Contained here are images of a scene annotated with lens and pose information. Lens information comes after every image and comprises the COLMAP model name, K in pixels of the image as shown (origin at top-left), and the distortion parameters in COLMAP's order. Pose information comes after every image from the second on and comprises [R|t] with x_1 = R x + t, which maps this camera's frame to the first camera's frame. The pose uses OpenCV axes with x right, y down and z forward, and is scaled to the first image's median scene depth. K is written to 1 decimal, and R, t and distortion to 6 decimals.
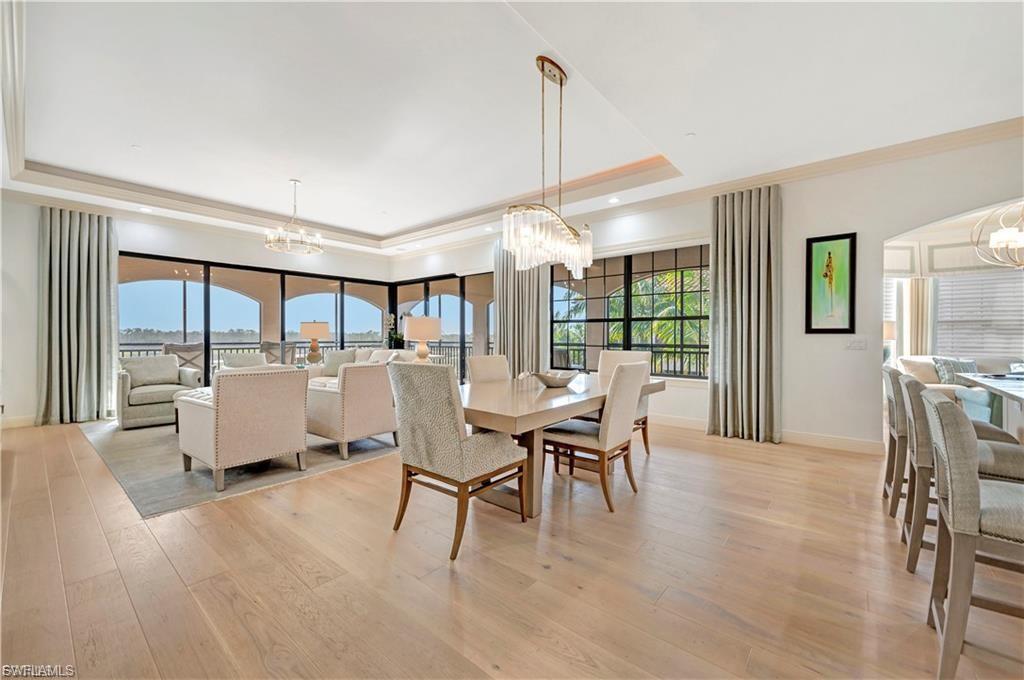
lens RADIAL K [[406.5, 0, 512.3], [0, 406.5, 335.8], [0, 0, 1]] dist [0.000097, -0.000112]
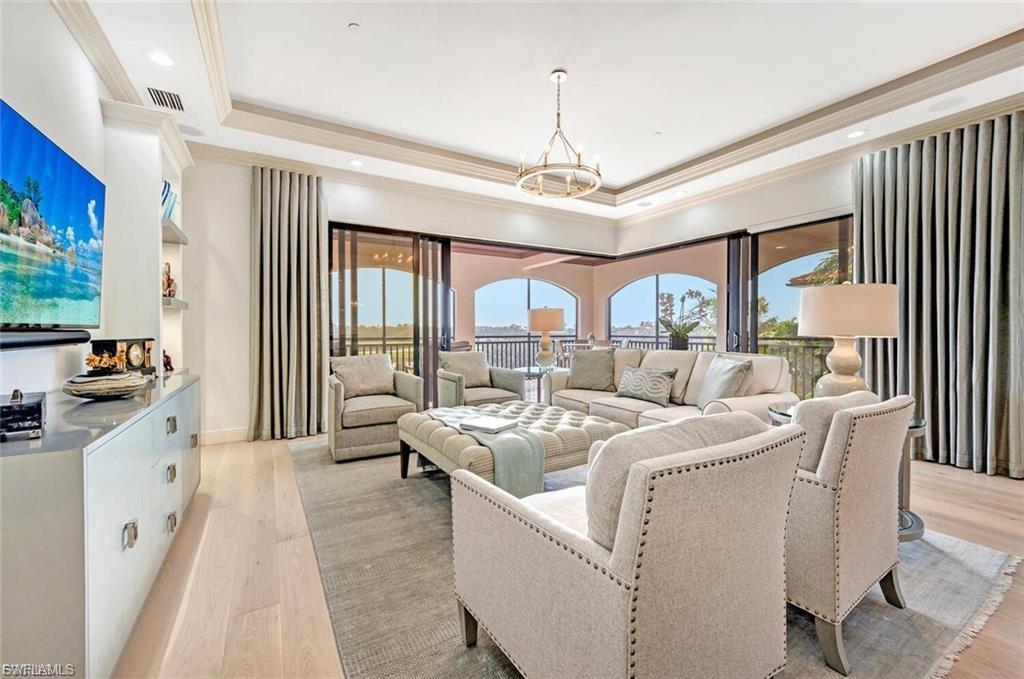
lens RADIAL K [[415.7, 0, 510.2], [0, 415.7, 327.7], [0, 0, 1]] dist [-0.000135, -0.000127]
pose [[0.940828, -0.003719, -0.338864, -0.367685], [0.002679, 0.999990, -0.003538, 0.001827], [0.338874, 0.002421, 0.940829, 0.364586]]
